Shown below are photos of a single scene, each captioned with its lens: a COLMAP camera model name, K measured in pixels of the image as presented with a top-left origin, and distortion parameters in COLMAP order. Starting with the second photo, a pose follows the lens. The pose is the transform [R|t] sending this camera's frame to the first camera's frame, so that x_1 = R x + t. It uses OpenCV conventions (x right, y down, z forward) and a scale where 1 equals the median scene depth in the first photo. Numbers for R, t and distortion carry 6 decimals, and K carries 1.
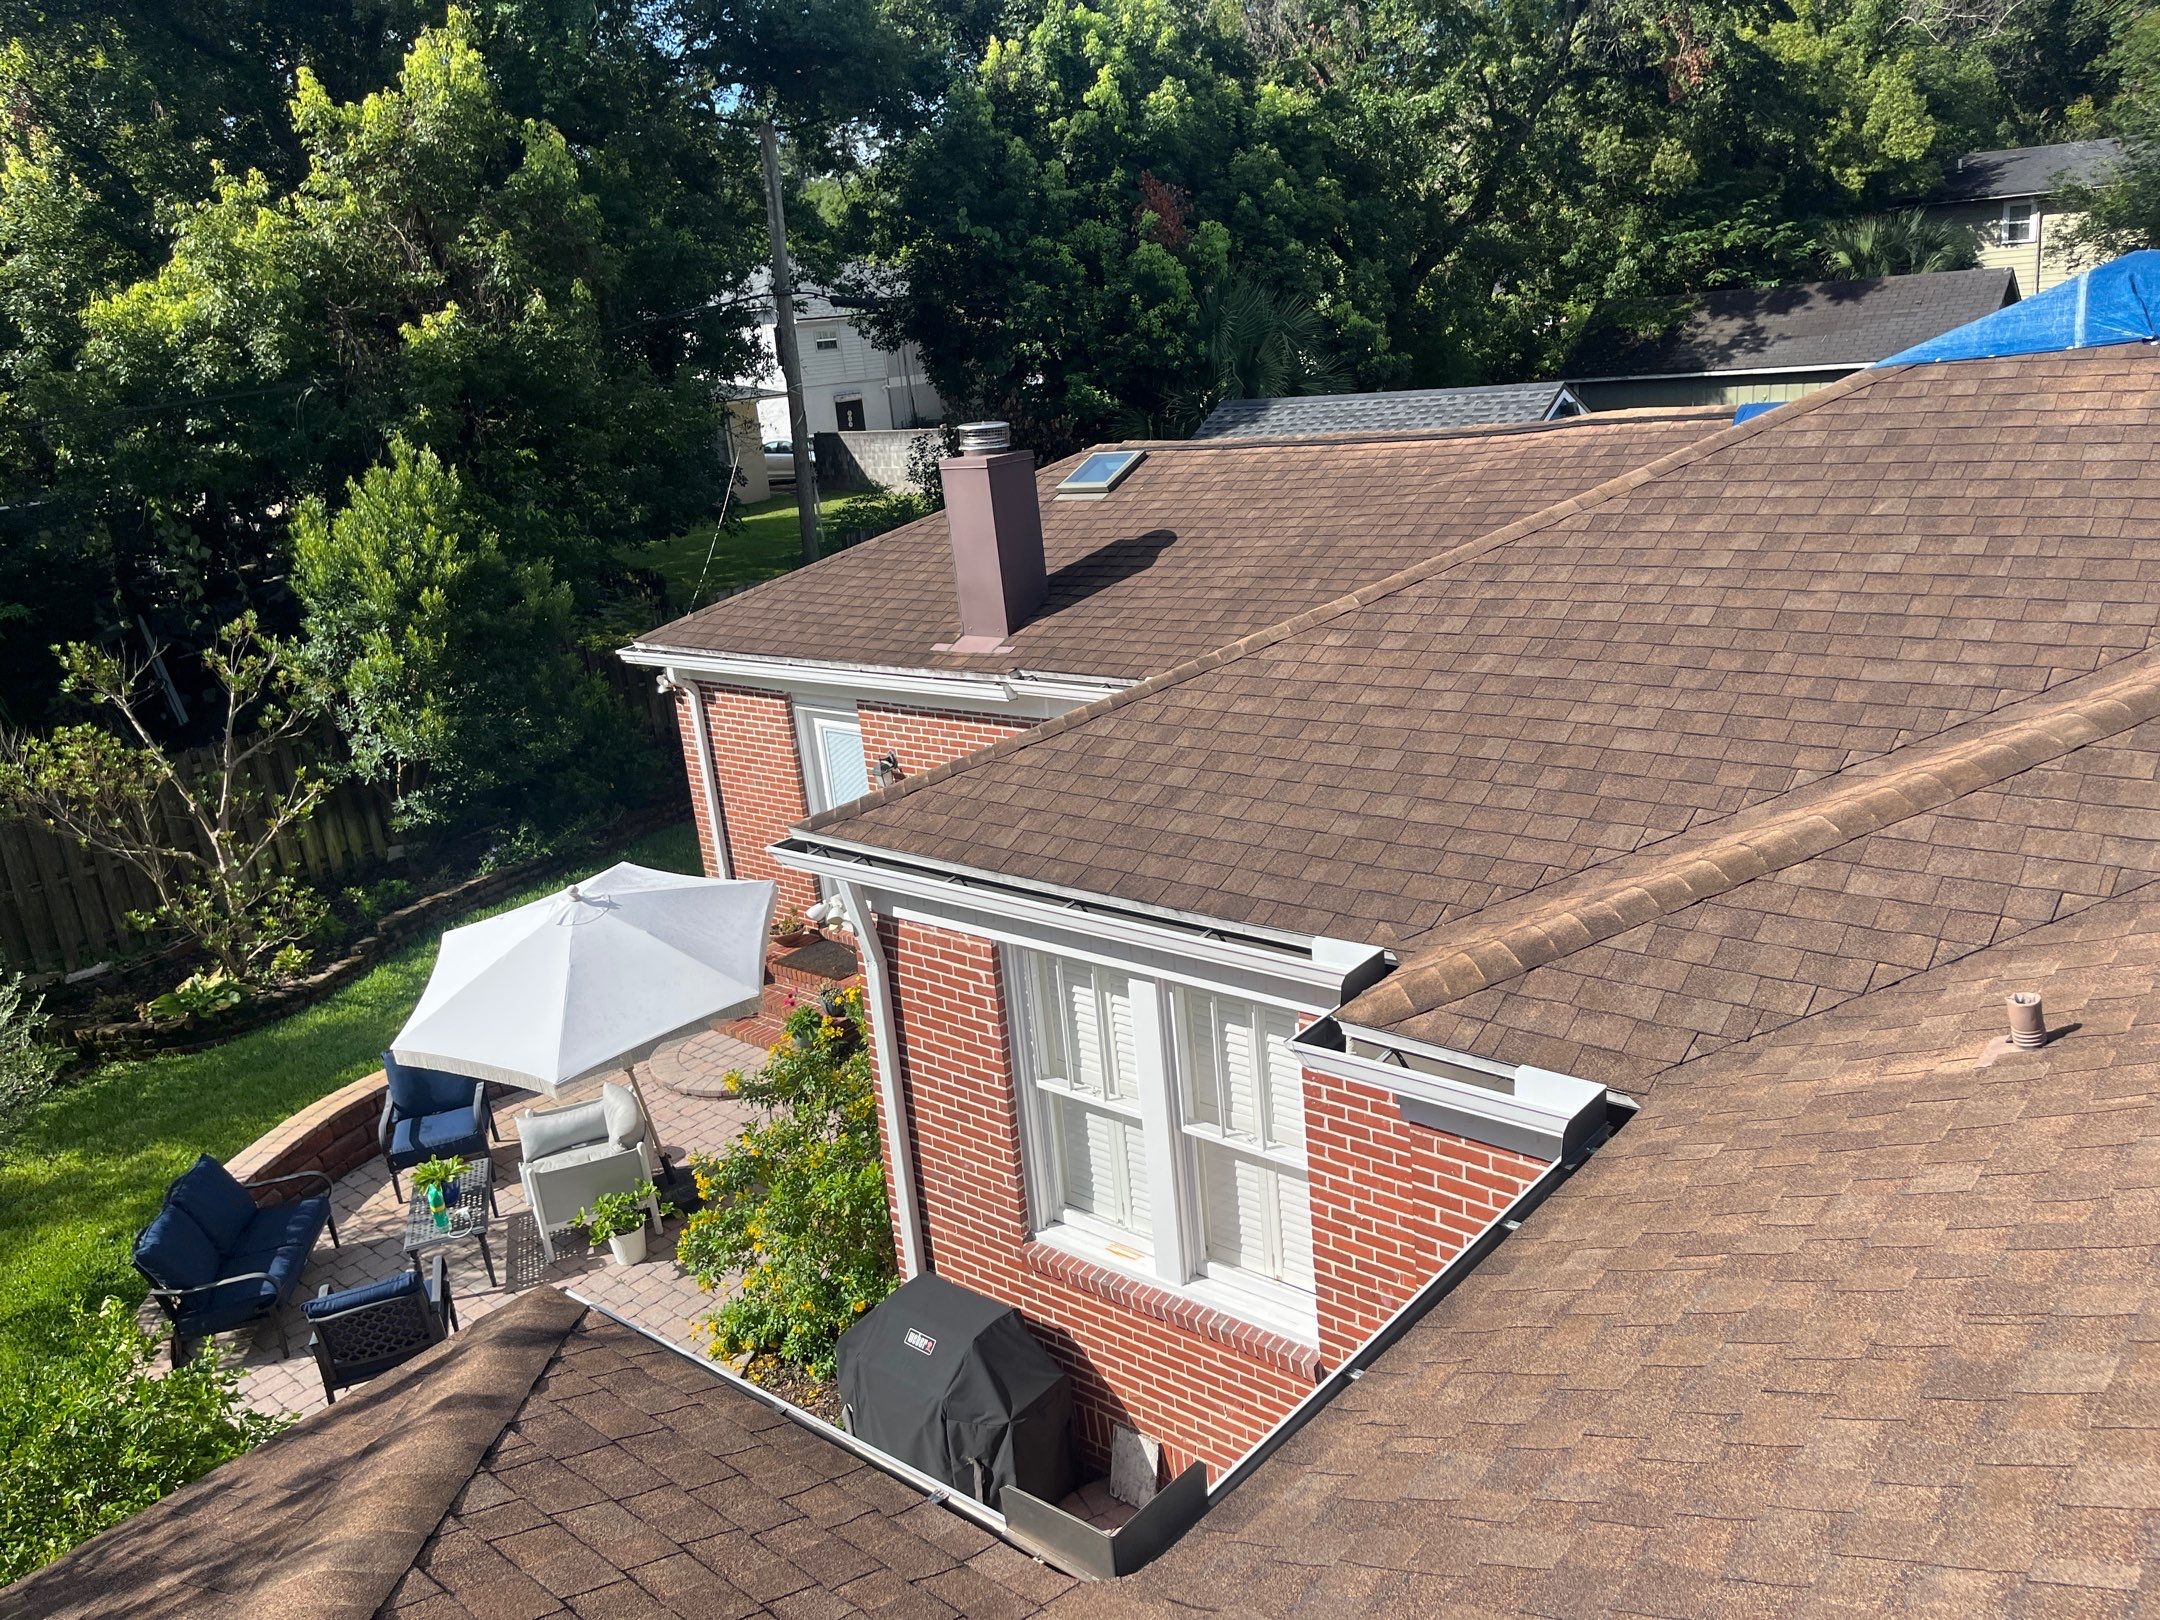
lens RADIAL K [[1690.7, 0, 1080.0], [0, 1690.7, 810.0], [0, 0, 1]] dist [-0.051899, 0.000865]
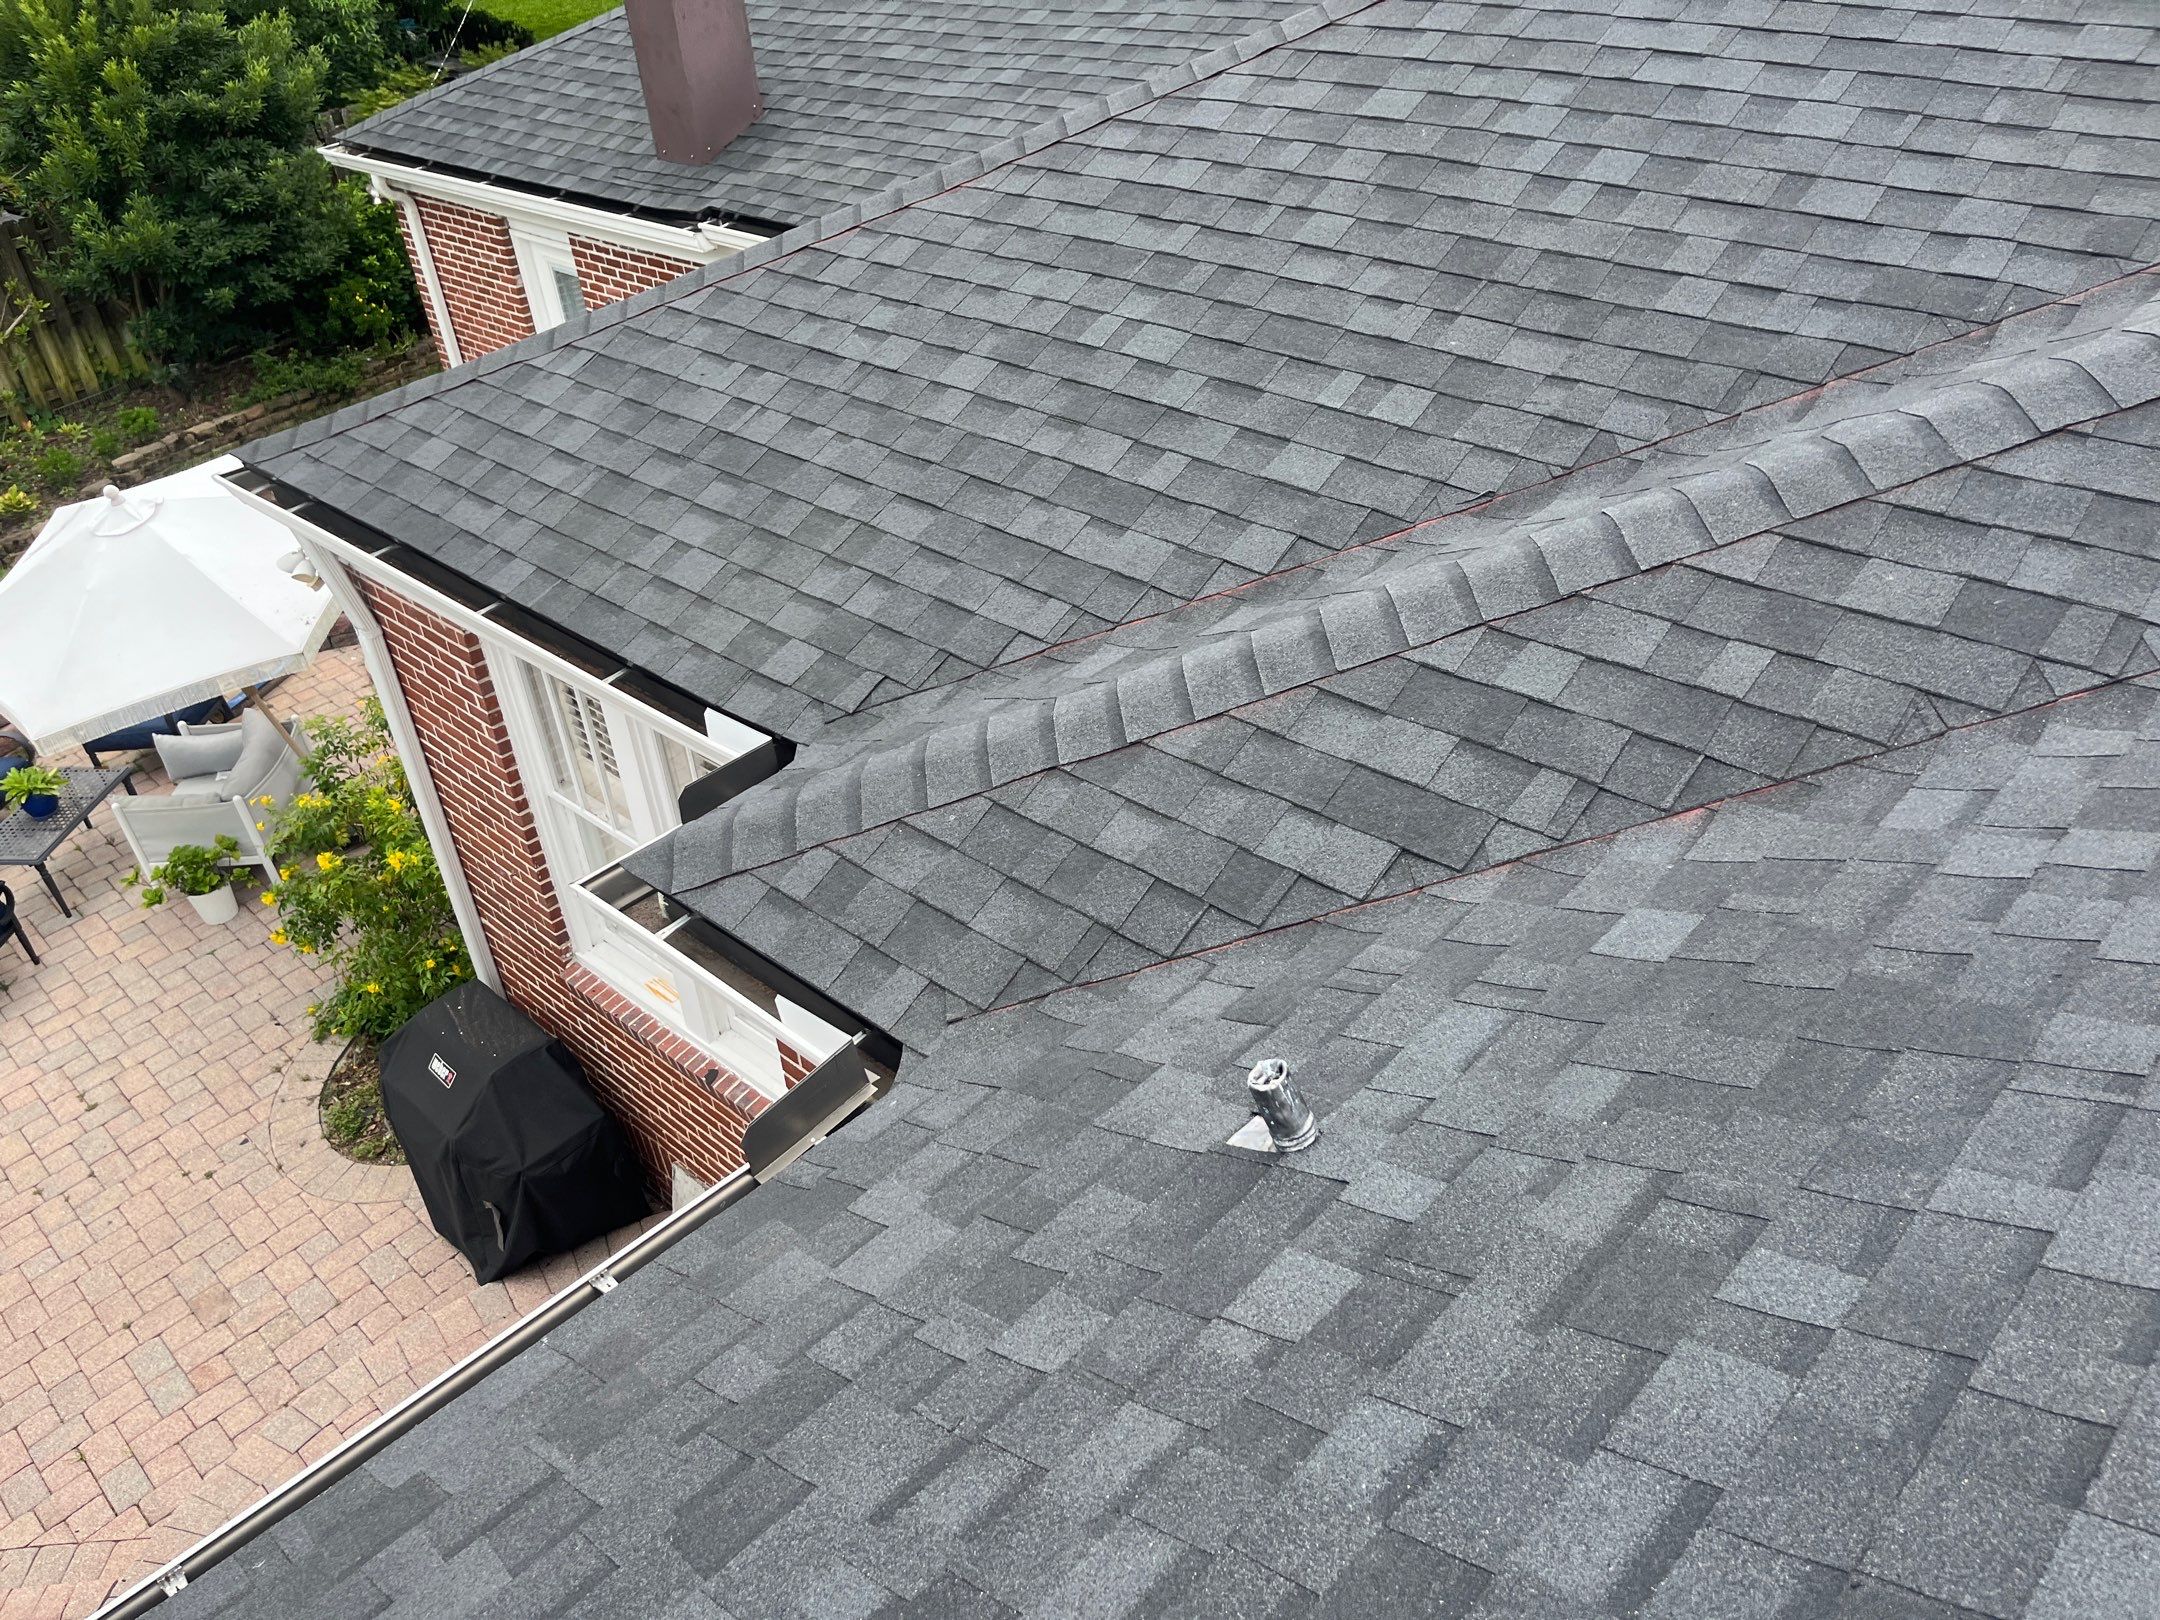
lens RADIAL K [[1633.0, 0, 1075.6], [0, 1633.0, 877.0], [0, 0, 1]] dist [0.089235, -0.149613]
pose [[0.998274, 0.053535, -0.024163, 0.153727], [-0.042504, 0.942369, 0.331865, -0.047596], [0.040537, -0.330265, 0.943017, 0.146712]]
